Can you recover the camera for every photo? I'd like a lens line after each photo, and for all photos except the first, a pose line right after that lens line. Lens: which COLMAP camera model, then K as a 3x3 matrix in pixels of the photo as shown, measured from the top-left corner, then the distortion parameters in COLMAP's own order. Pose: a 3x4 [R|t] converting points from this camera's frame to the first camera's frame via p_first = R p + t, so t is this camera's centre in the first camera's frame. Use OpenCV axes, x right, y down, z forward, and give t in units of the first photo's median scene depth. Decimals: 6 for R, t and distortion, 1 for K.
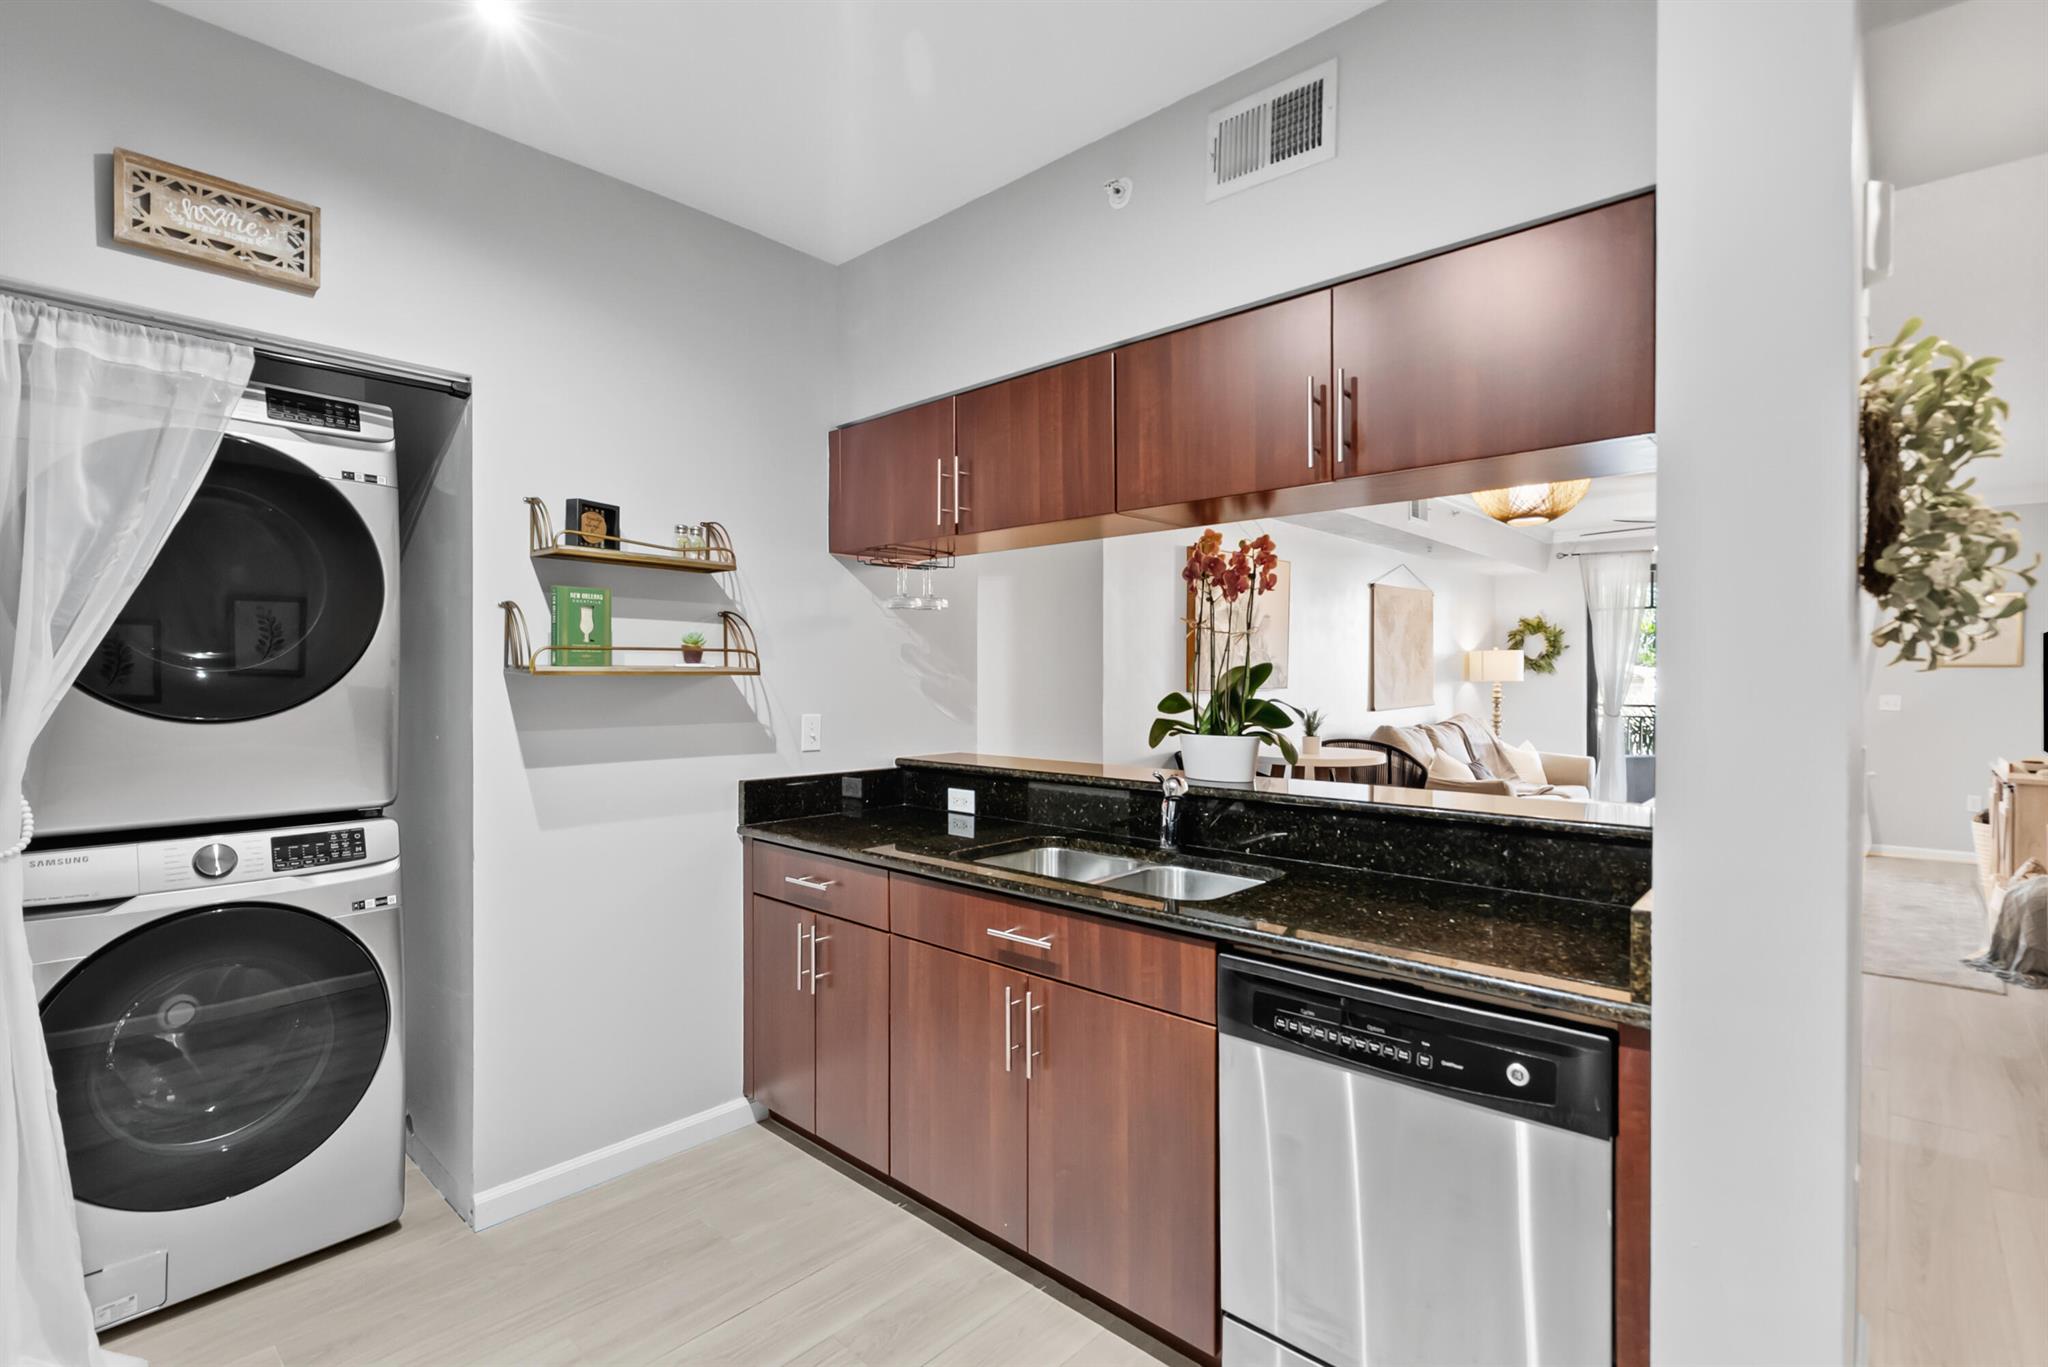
lens RADIAL K [[947.6, 0, 1016.1], [0, 947.6, 681.6], [0, 0, 1]] dist [-0.002633, 0.000115]
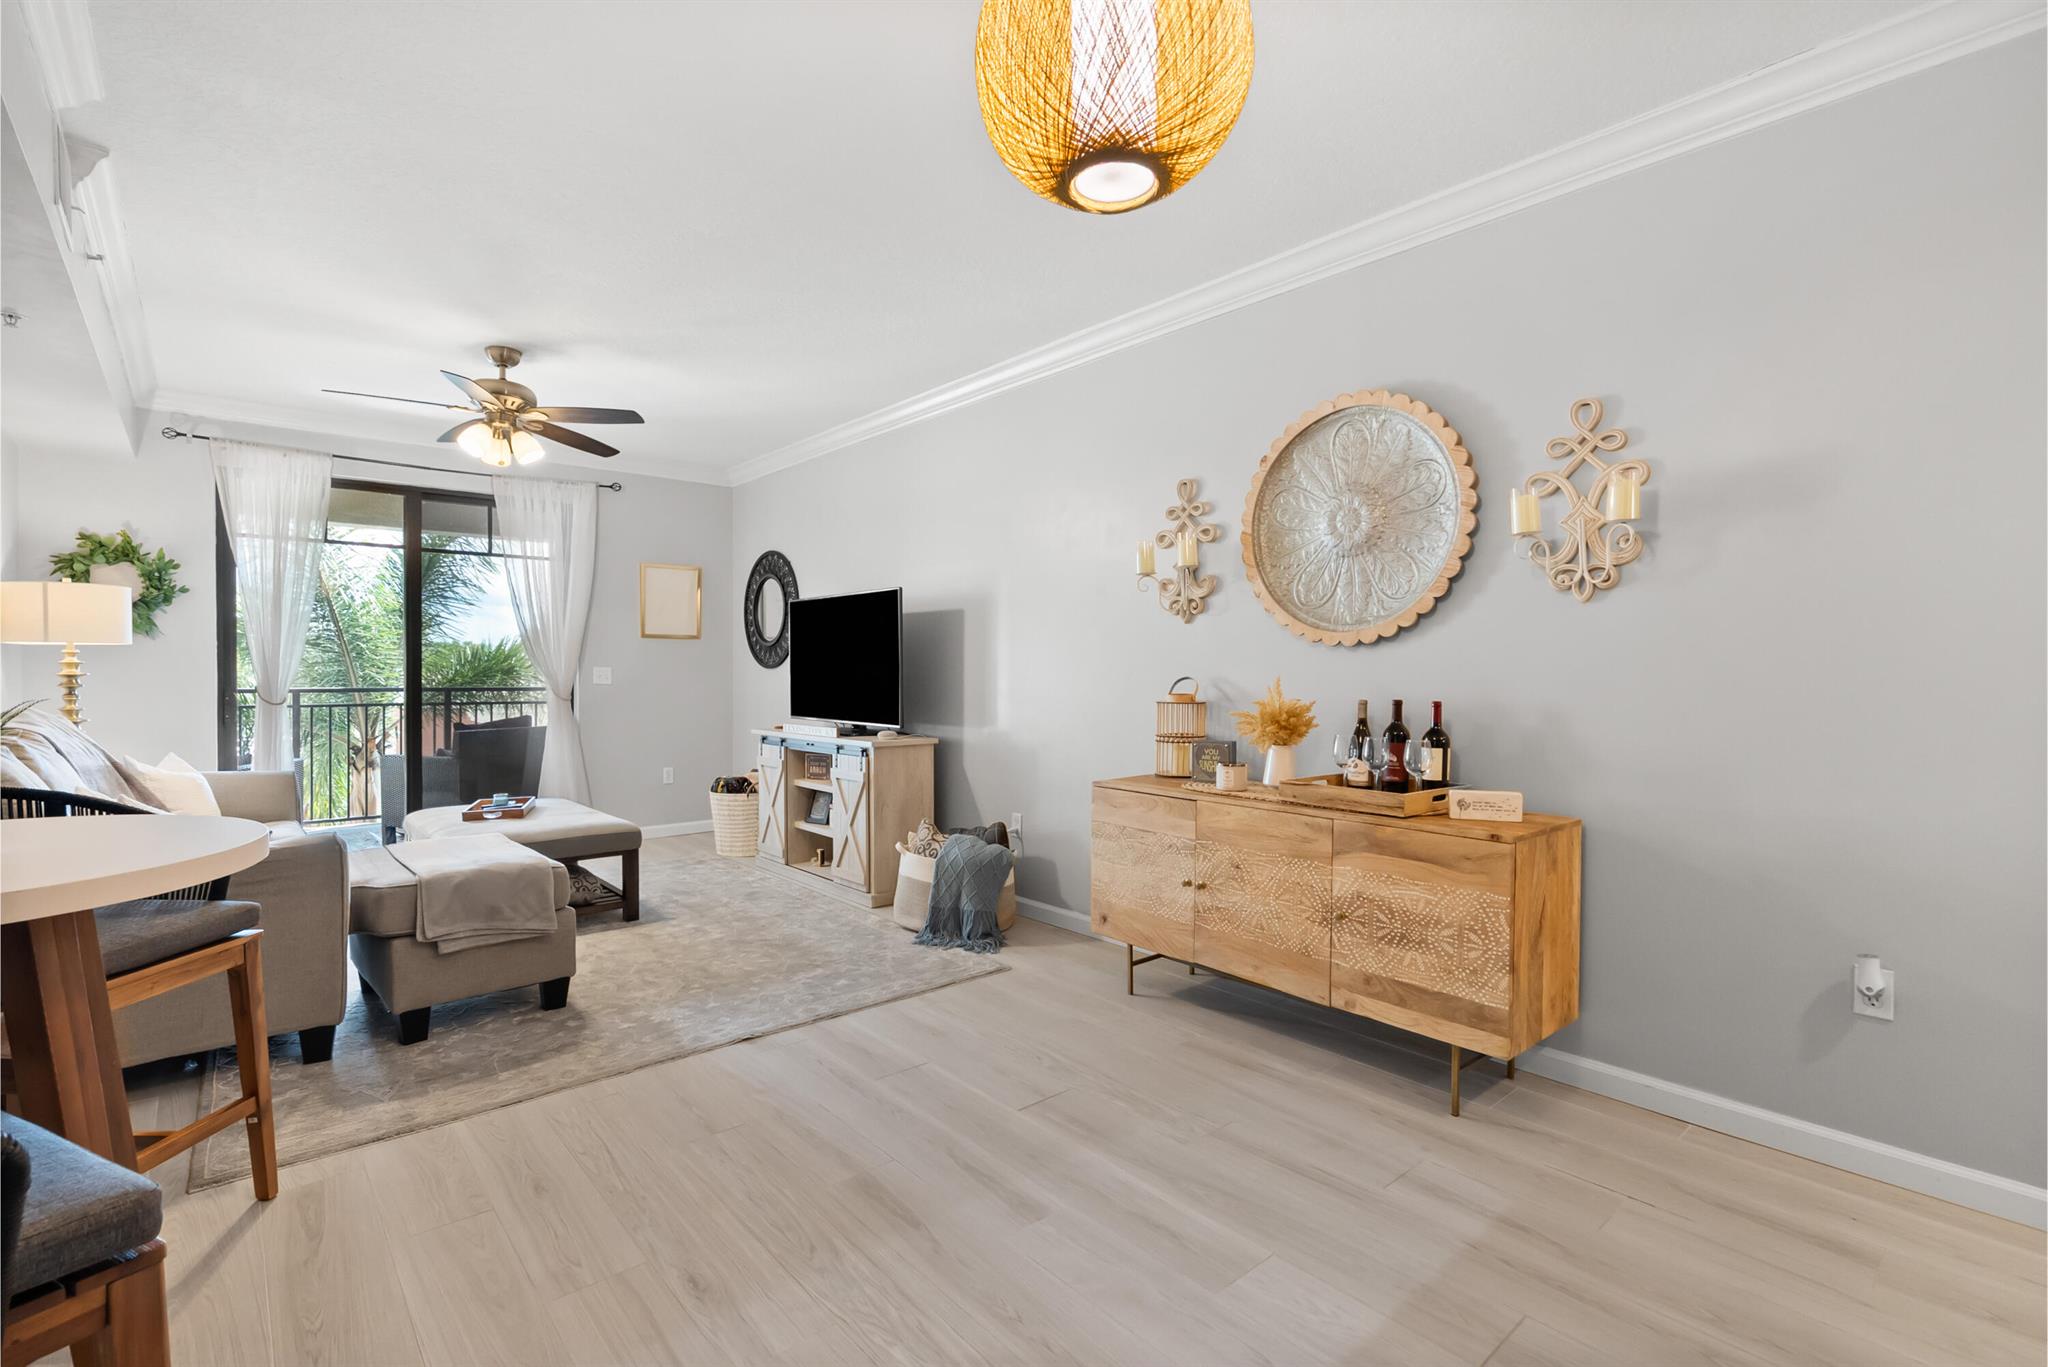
lens RADIAL K [[940.9, 0, 1021.8], [0, 940.9, 678.2], [0, 0, 1]] dist [-0.003686, 0.000184]
pose [[0.109049, -0.010817, 0.993978, 0.094970], [0.005091, 0.999934, 0.010323, 0.025726], [-0.994023, 0.003934, 0.109097, 0.716865]]
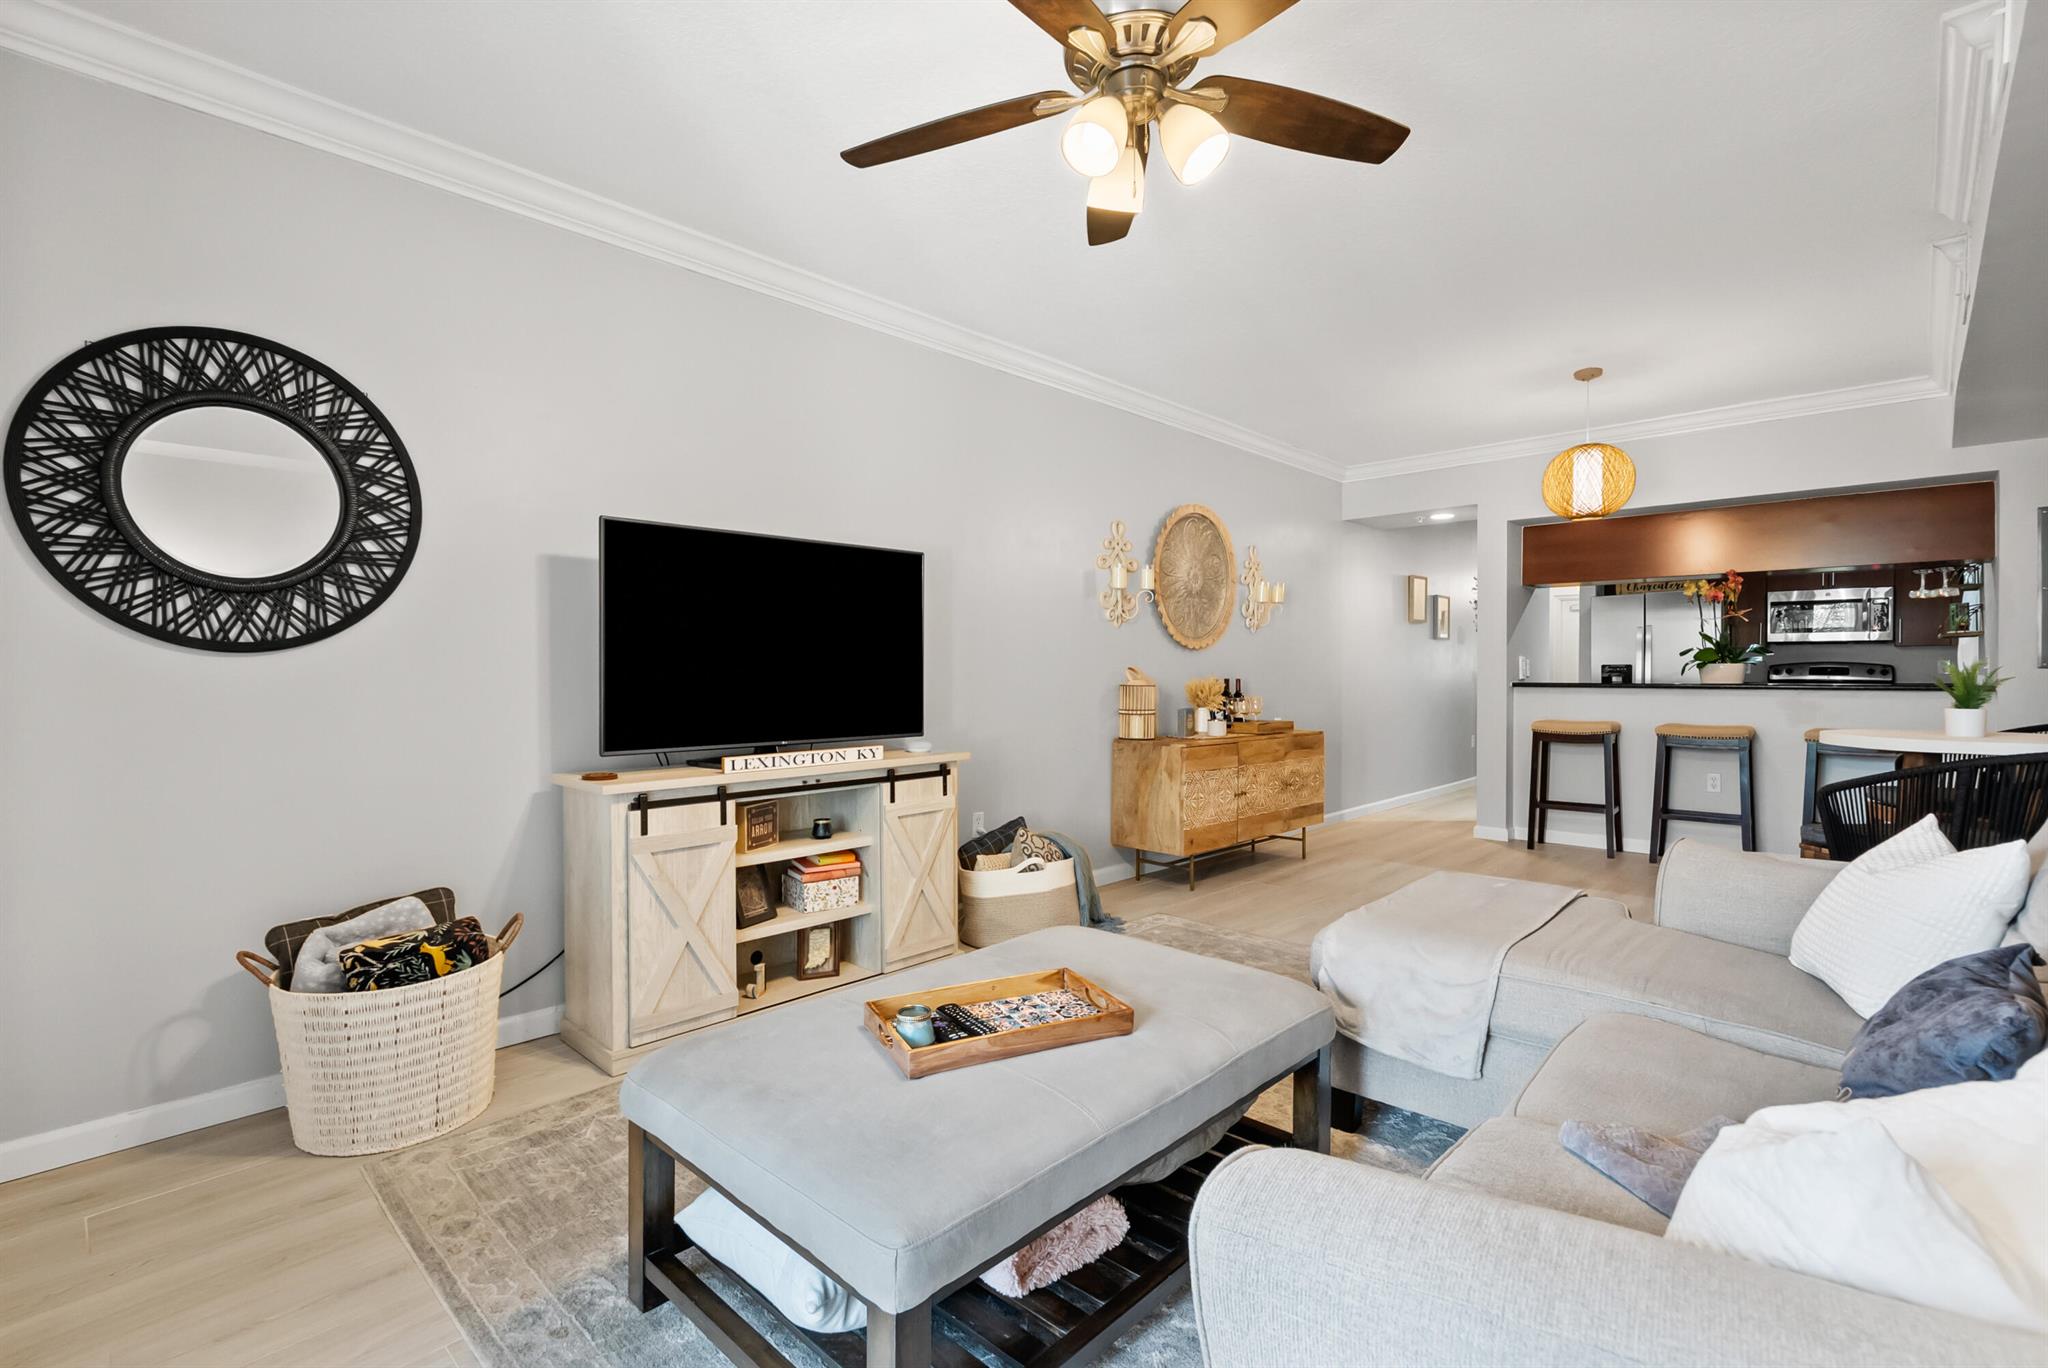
lens RADIAL K [[947.6, 0, 1016.1], [0, 947.6, 682.1], [0, 0, 1]] dist [-0.002633, 0.000115]
pose [[-0.999764, -0.000598, 0.021738, 0.960444], [-0.000137, 0.999775, 0.021219, 0.027184], [-0.021745, 0.021211, -0.999539, 1.712791]]
